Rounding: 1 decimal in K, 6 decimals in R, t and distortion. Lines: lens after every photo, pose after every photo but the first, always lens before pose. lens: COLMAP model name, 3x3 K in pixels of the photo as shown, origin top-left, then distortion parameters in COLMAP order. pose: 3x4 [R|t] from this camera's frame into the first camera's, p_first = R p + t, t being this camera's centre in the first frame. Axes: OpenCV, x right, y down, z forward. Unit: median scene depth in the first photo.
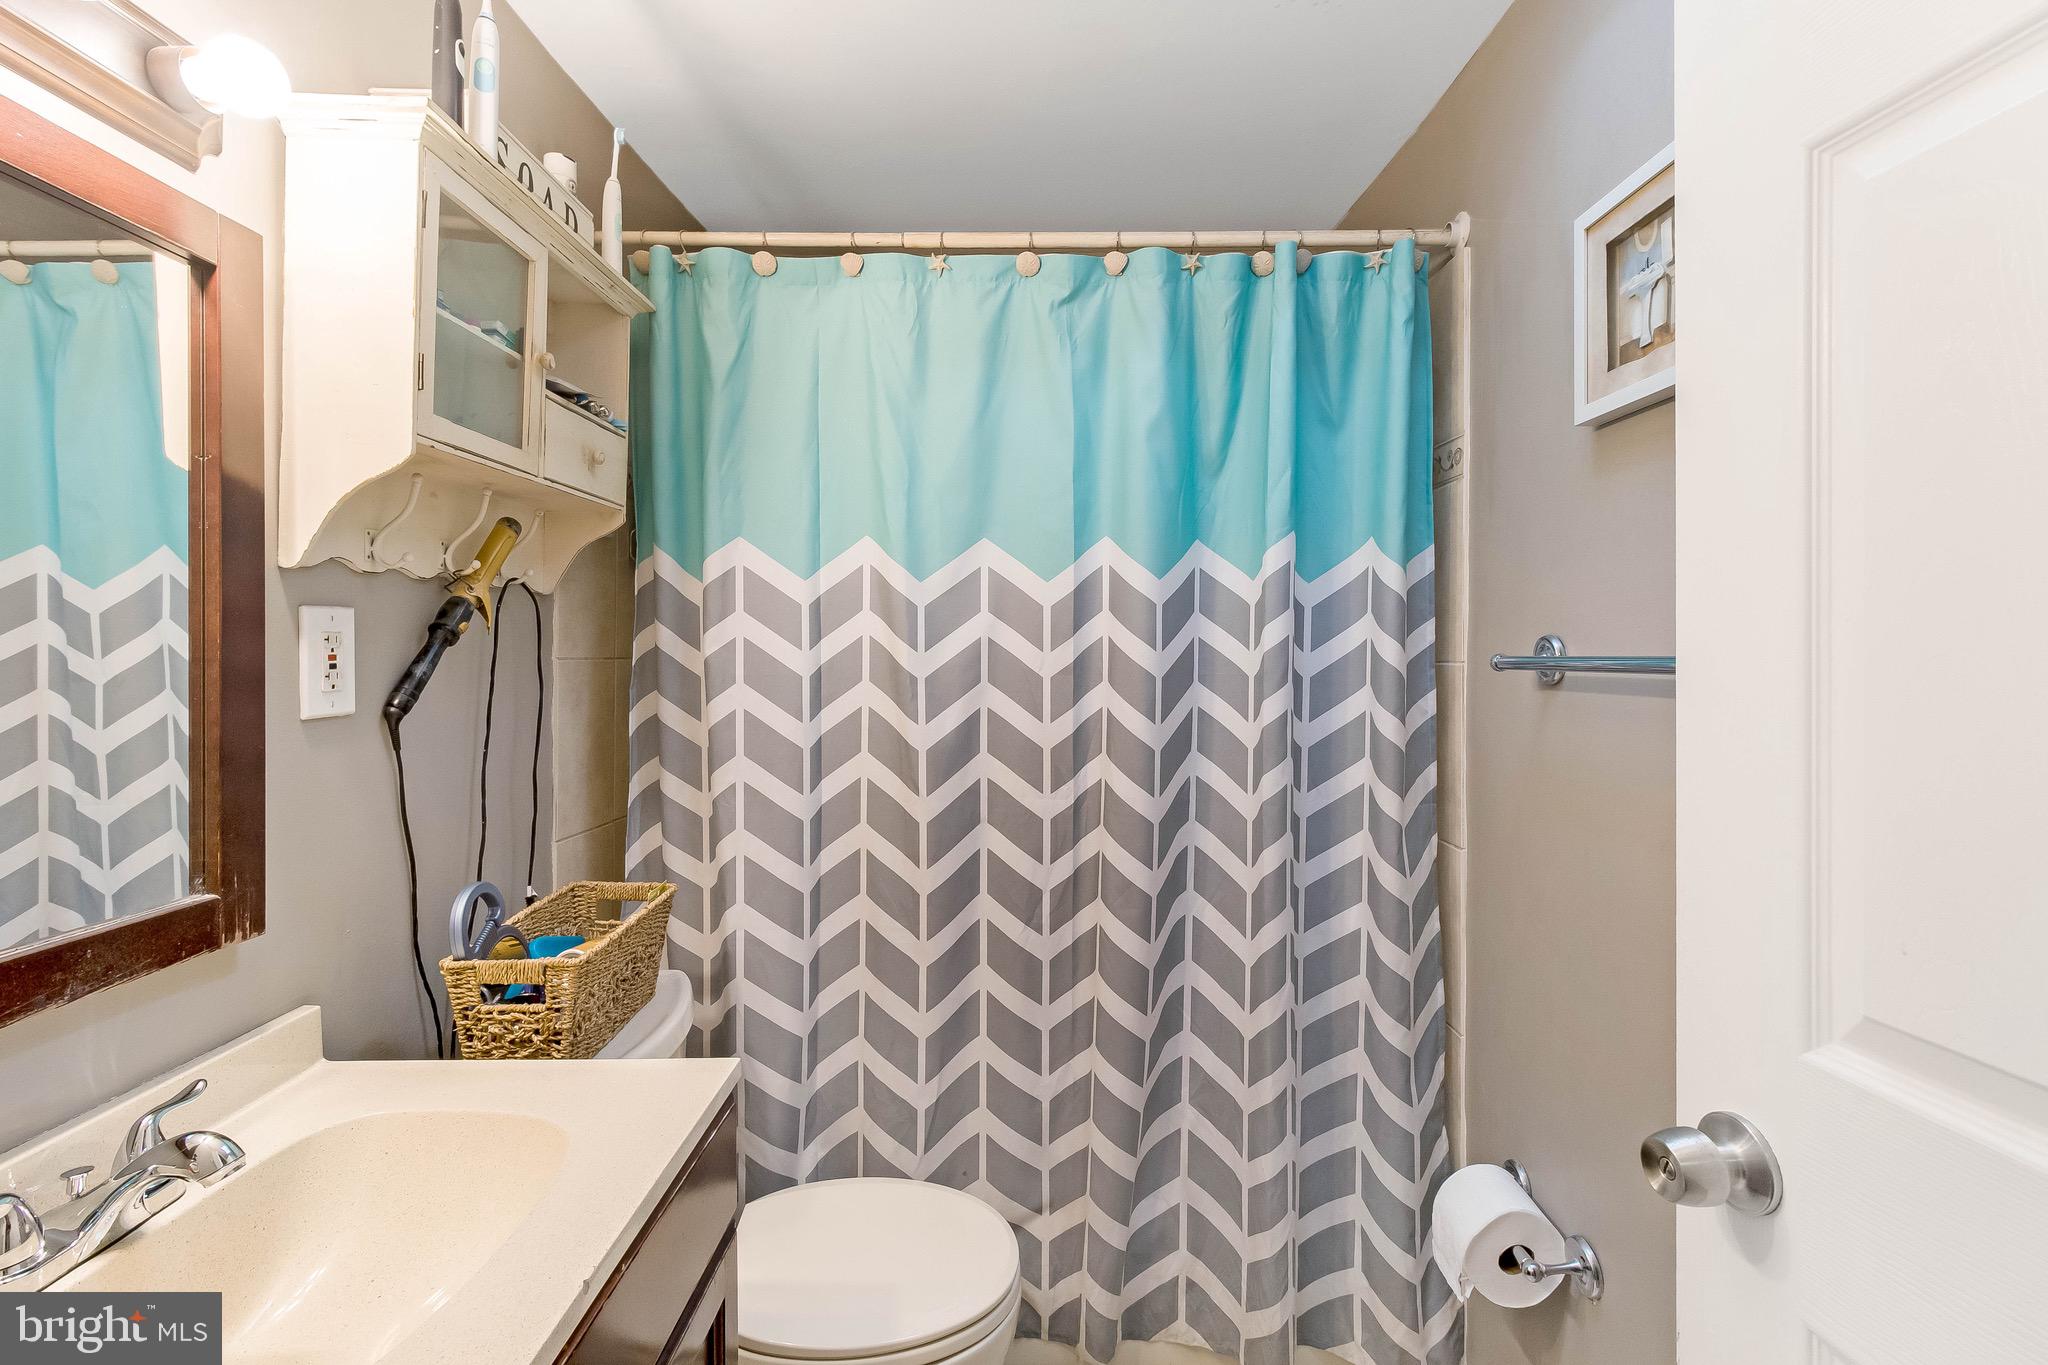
lens RADIAL K [[953.6, 0, 1022.1], [0, 953.6, 648.7], [0, 0, 1]] dist [0.007449, -0.000075]
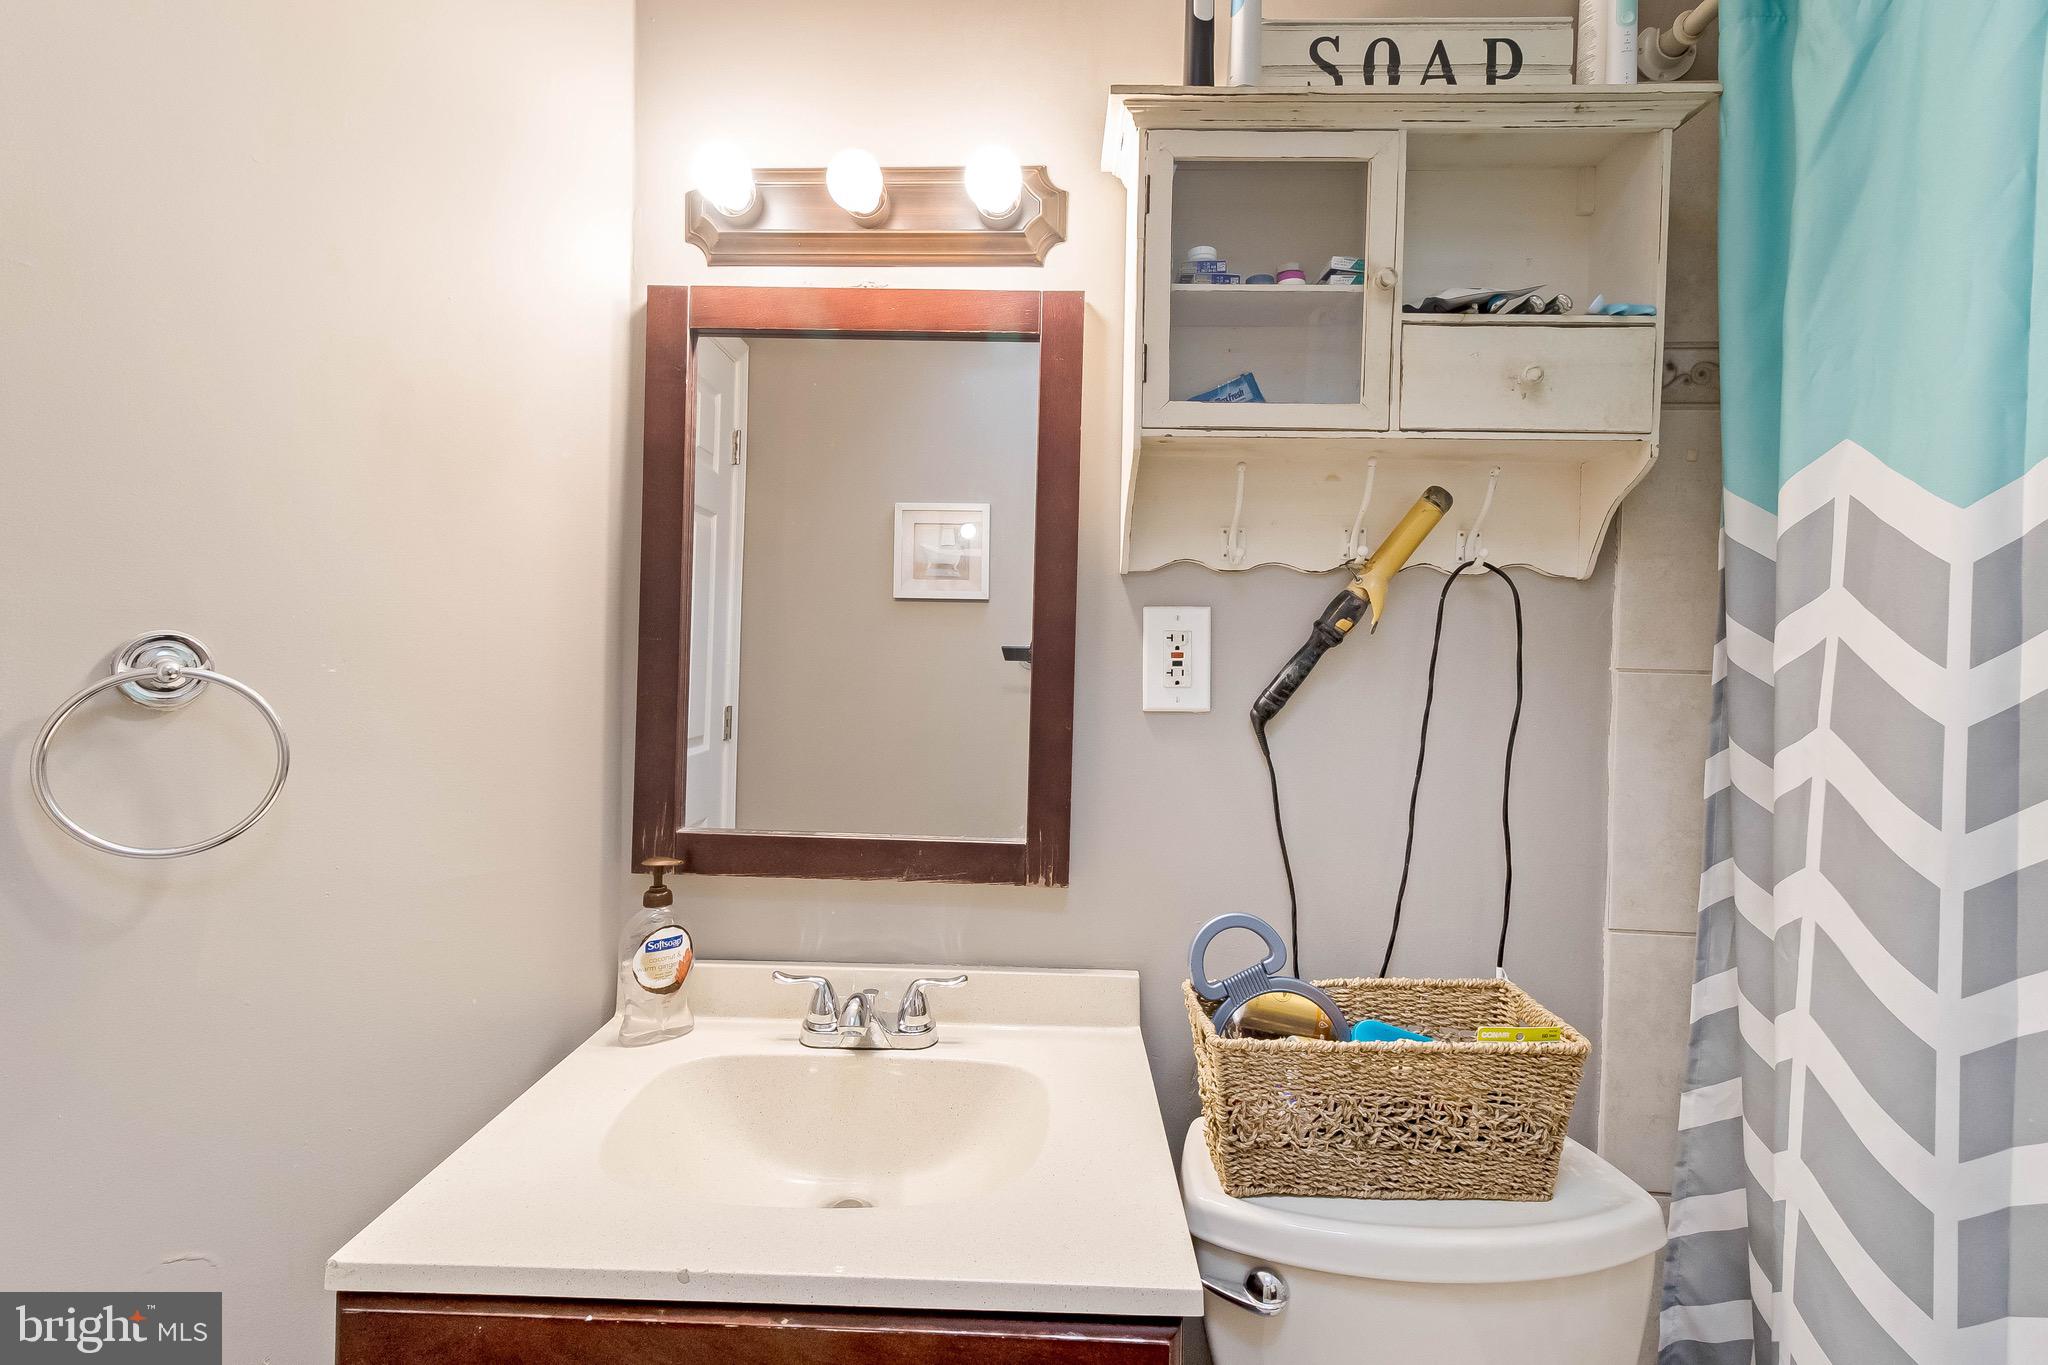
lens RADIAL K [[953.6, 0, 1022.1], [0, 953.6, 648.7], [0, 0, 1]] dist [0.007449, -0.000075]
pose [[-0.020552, 0.007813, -0.999758, 0.323170], [-0.018085, 0.999803, 0.008185, -0.003409], [0.999625, 0.018248, -0.020407, 0.828513]]
